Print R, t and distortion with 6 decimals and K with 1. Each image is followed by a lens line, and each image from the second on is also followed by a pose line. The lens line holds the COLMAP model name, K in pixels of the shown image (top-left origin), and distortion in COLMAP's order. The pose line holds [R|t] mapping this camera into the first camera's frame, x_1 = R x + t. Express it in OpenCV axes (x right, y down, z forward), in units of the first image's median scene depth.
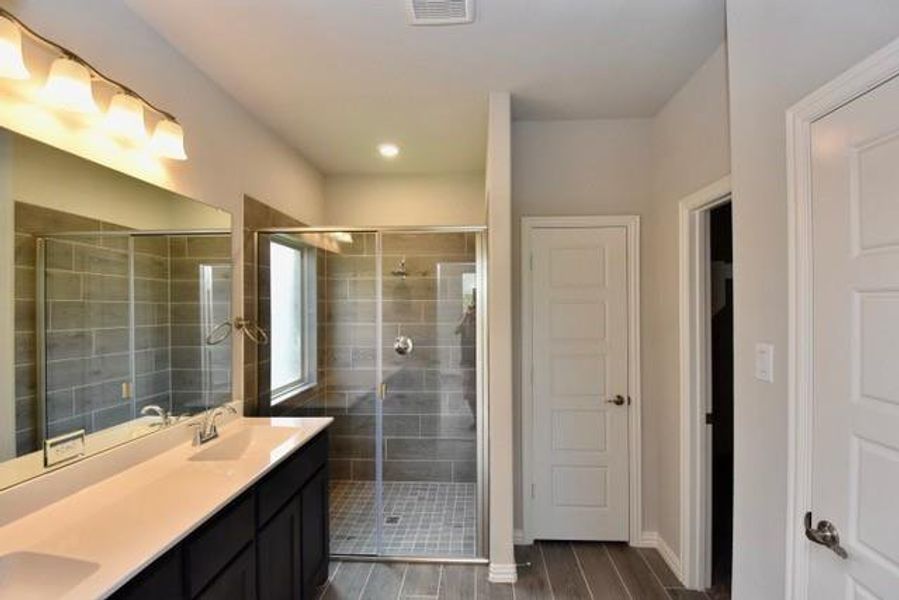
lens RADIAL K [[402.8, 0, 452.0], [0, 402.8, 302.6], [0, 0, 1]] dist [-0.000893, -0.011757]
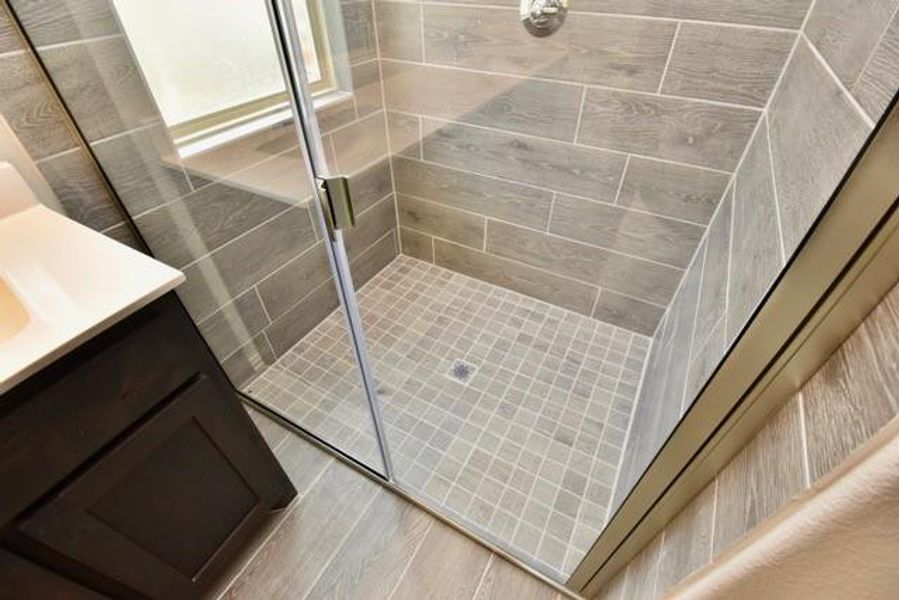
lens RADIAL K [[402.8, 0, 456.9], [0, 402.8, 314.3], [0, 0, 1]] dist [-0.000893, -0.011757]
pose [[0.909175, 0.291030, -0.297829, -0.002456], [-0.014173, 0.736435, 0.676359, 0.072076], [0.416172, -0.610708, 0.673674, 0.592036]]
